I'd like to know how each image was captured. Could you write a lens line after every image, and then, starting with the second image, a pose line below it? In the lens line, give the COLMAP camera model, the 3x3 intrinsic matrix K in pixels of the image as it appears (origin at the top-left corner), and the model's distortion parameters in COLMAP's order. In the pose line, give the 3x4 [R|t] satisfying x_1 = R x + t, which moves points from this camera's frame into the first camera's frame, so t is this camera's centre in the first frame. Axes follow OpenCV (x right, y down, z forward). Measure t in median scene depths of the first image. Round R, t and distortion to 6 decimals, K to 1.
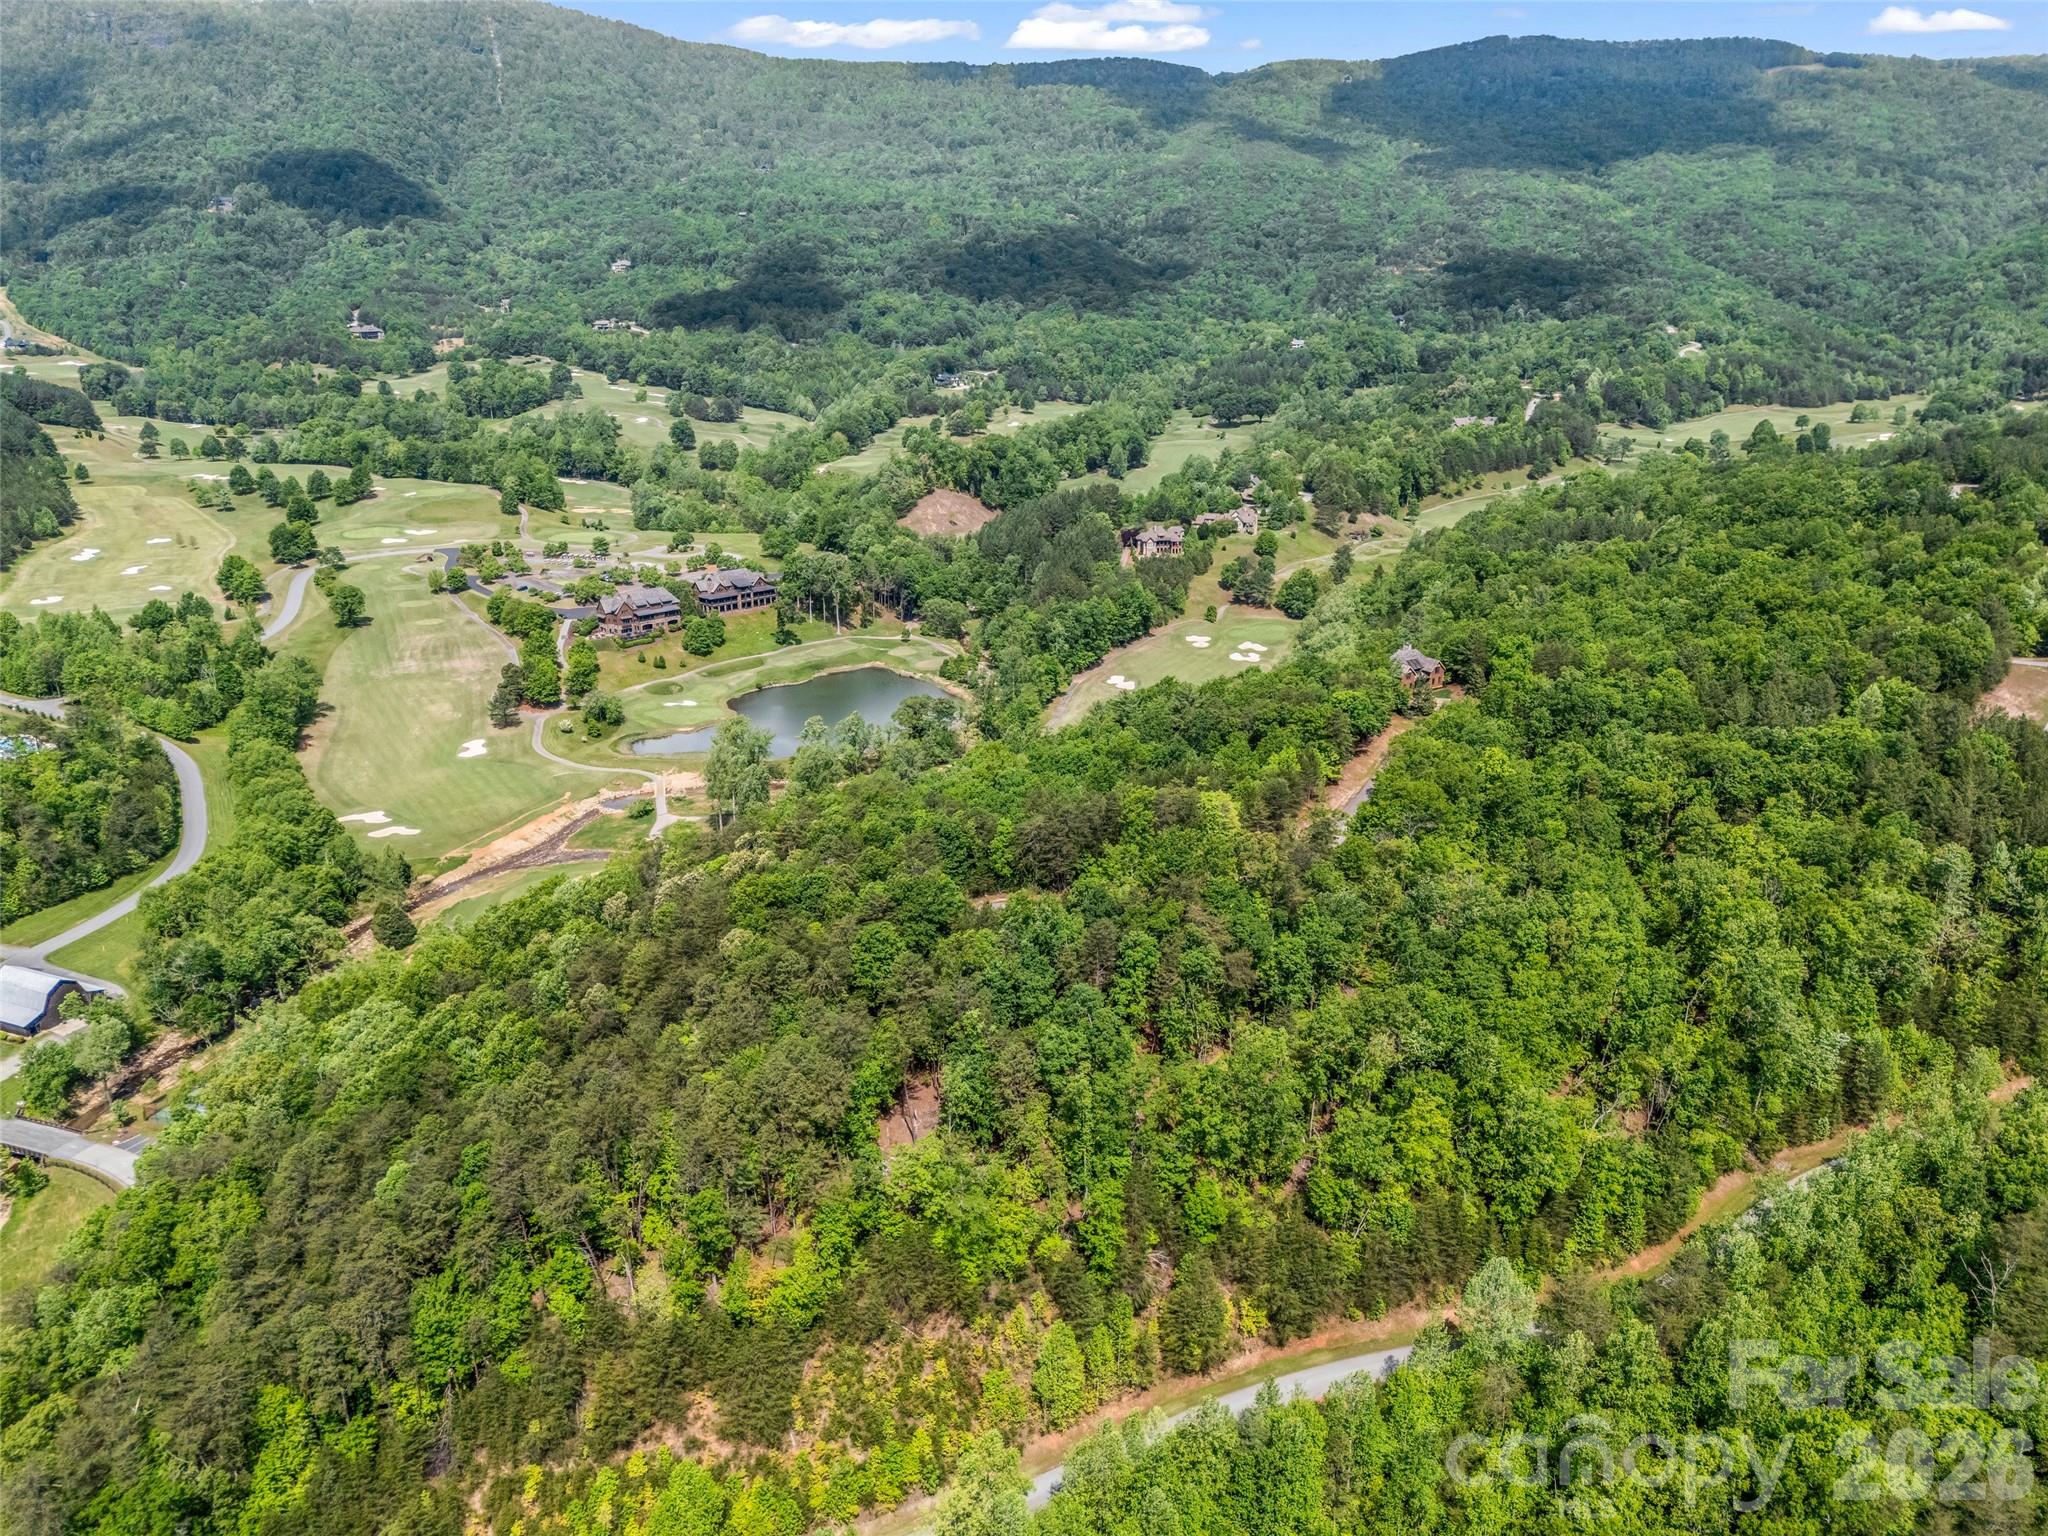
lens RADIAL K [[1515.2, 0, 1020.9], [0, 1515.2, 778.3], [0, 0, 1]] dist [0.074562, -0.065214]
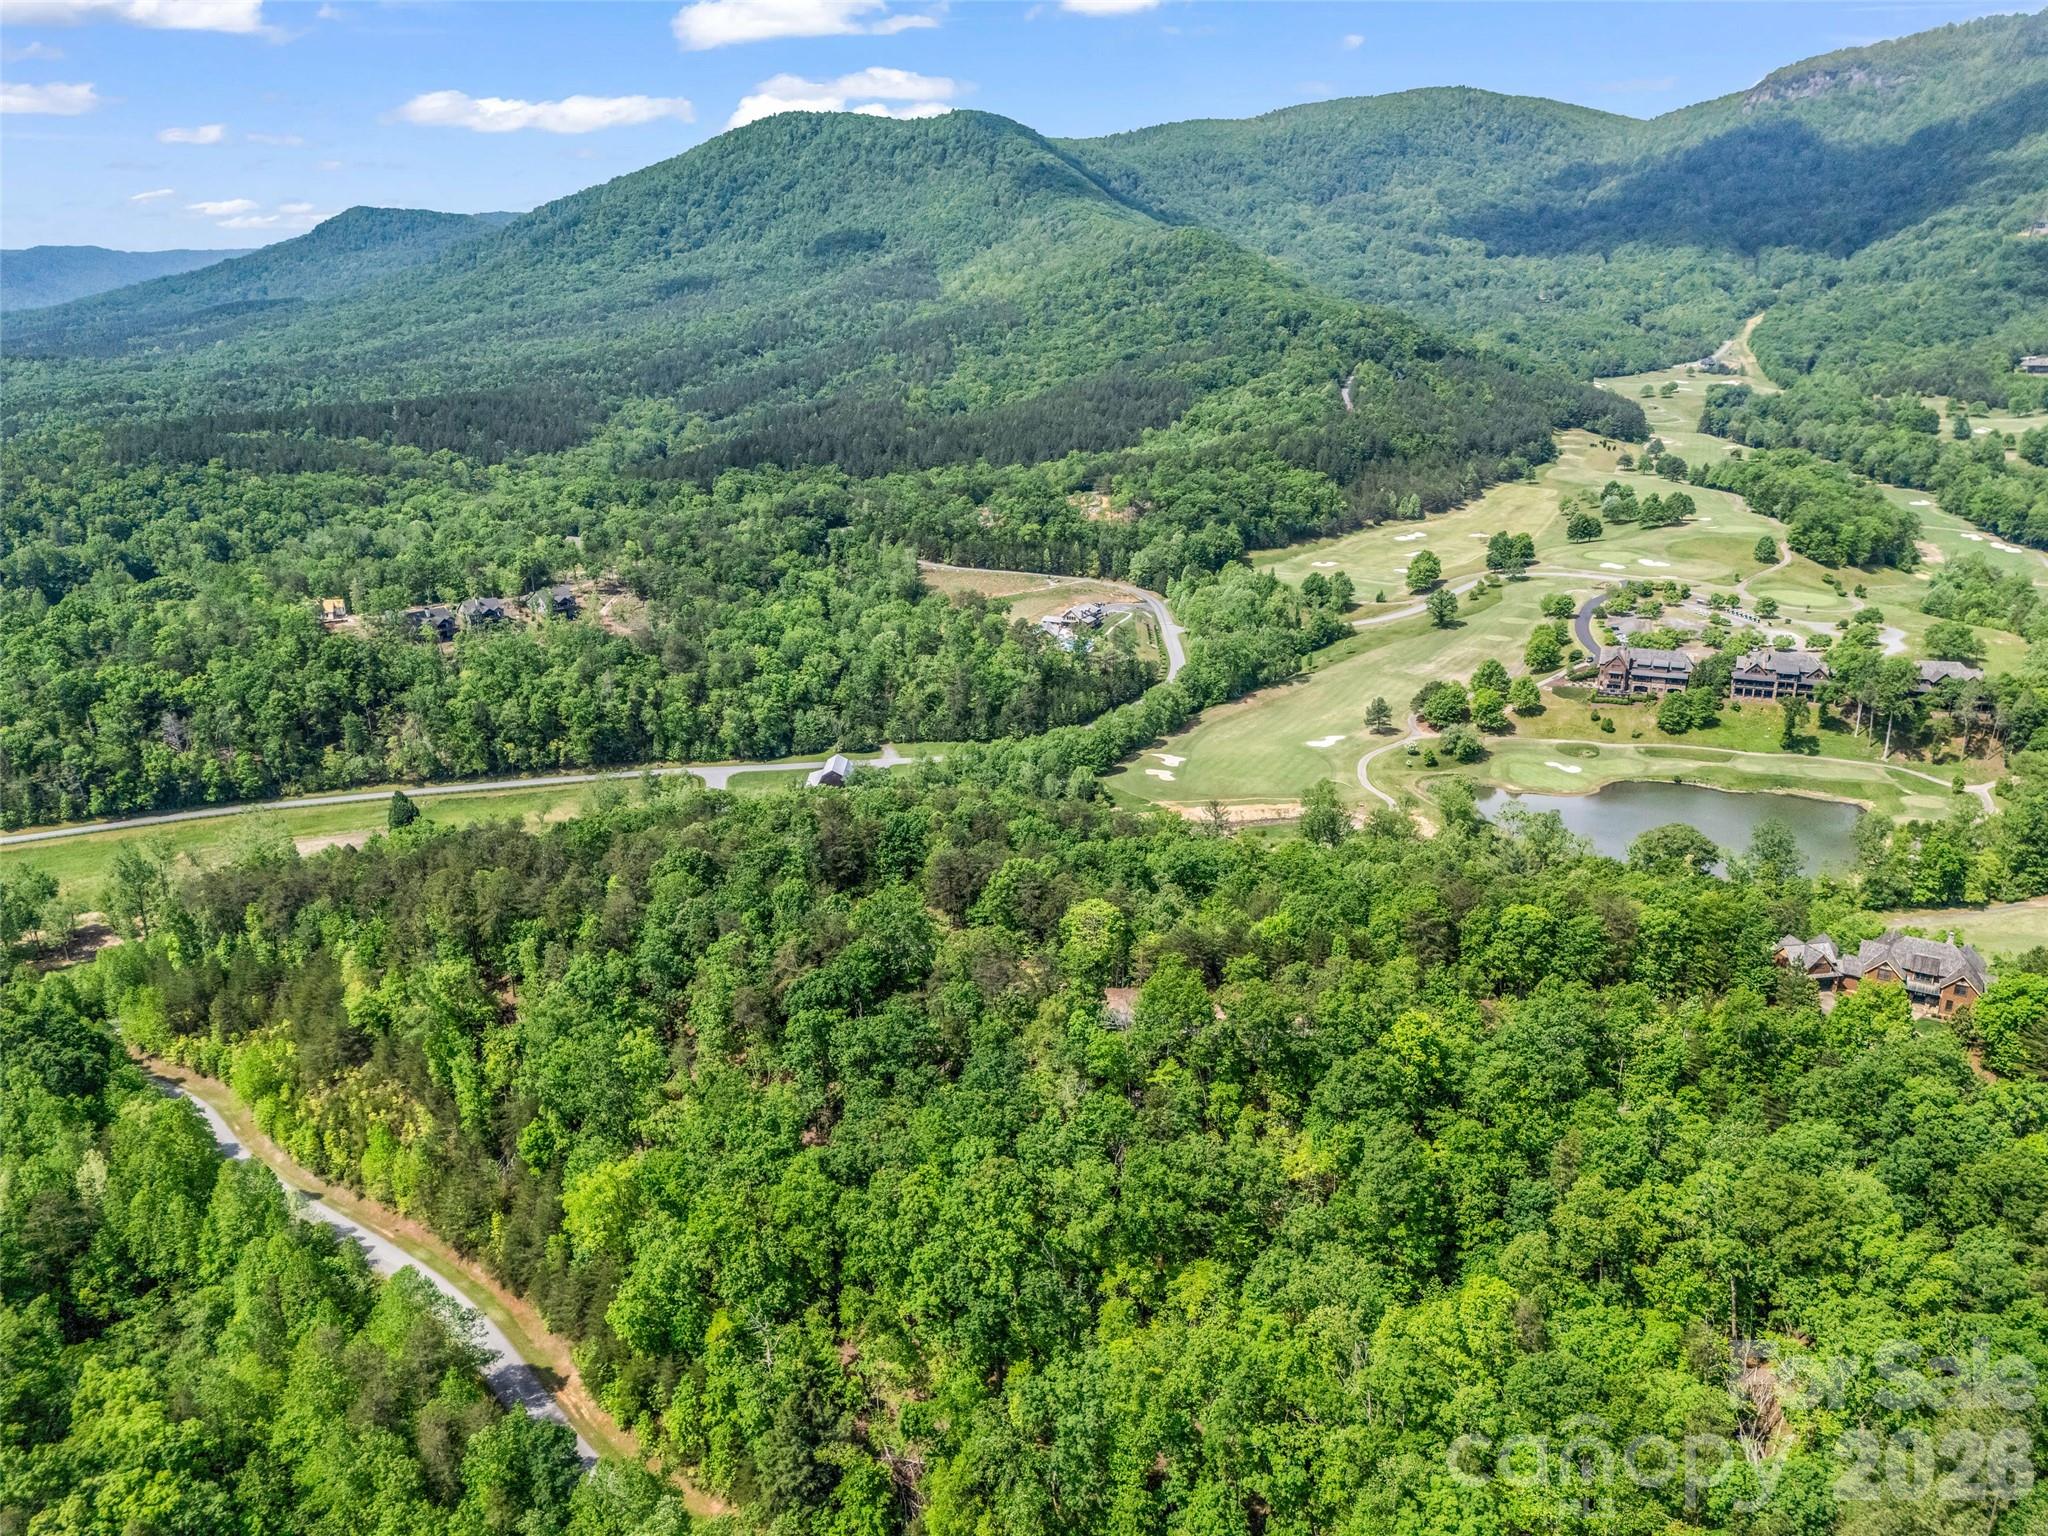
lens RADIAL K [[1515.2, 0, 1022.2], [0, 1515.2, 778.0], [0, 0, 1]] dist [0.074562, -0.065214]
pose [[0.413077, 0.285898, -0.864656, 0.313048], [-0.297973, 0.939615, 0.168331, -0.071126], [0.860569, 0.188111, 0.473324, 0.197130]]
